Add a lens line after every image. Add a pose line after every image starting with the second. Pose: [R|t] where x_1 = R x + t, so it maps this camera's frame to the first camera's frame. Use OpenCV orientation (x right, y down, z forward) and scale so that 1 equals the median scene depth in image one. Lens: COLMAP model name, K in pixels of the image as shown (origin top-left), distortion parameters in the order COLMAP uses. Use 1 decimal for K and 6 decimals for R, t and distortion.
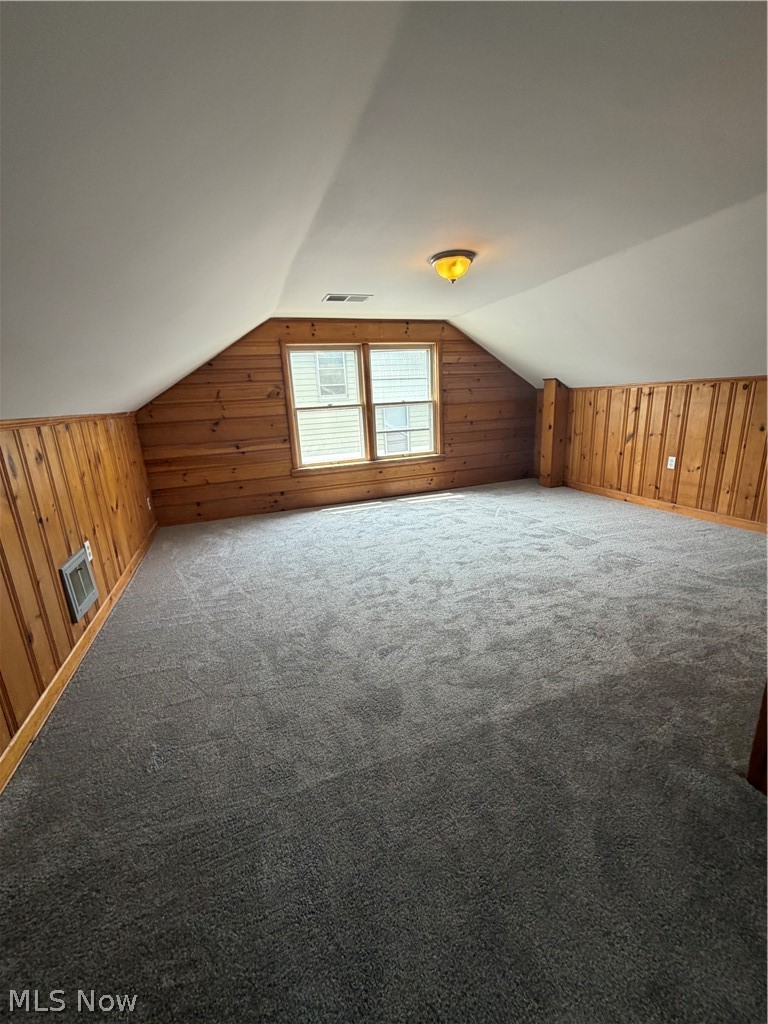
lens RADIAL K [[410.5, 0, 385.8], [0, 410.5, 508.7], [0, 0, 1]] dist [-0.001140, 0.000359]
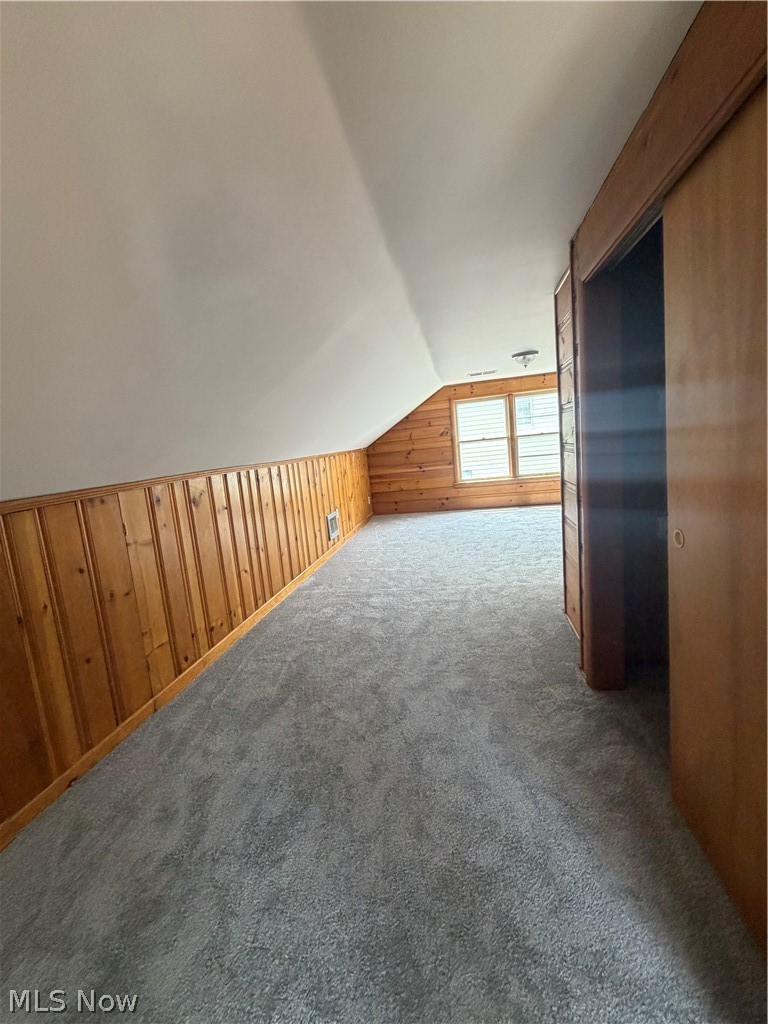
lens RADIAL K [[410.5, 0, 382.1], [0, 410.5, 510.1], [0, 0, 1]] dist [-0.001140, 0.000359]
pose [[0.856303, 0.048813, -0.514161, 0.334446], [-0.077344, 0.996417, -0.034214, 0.078395], [0.510649, 0.069065, 0.857011, -0.418119]]
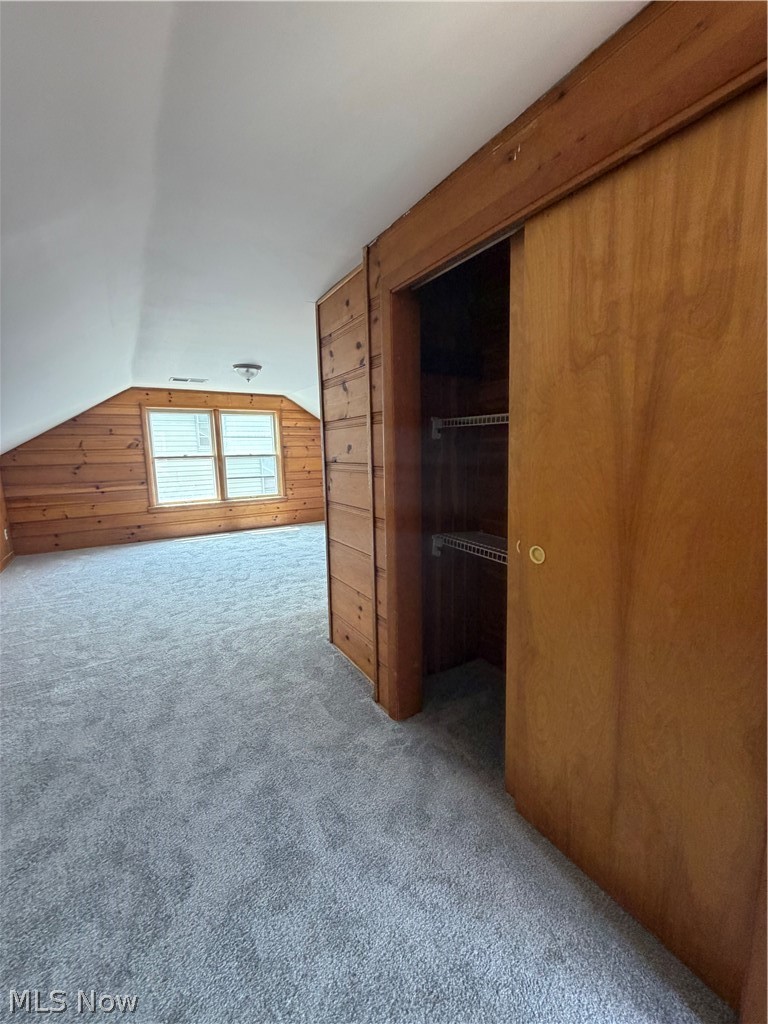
lens RADIAL K [[410.5, 0, 386.8], [0, 410.5, 509.2], [0, 0, 1]] dist [-0.001140, 0.000359]
pose [[0.976495, 0.003103, 0.215519, 0.207424], [0.022679, 0.992867, -0.117053, 0.072612], [-0.214345, 0.119189, 0.969459, -0.336194]]
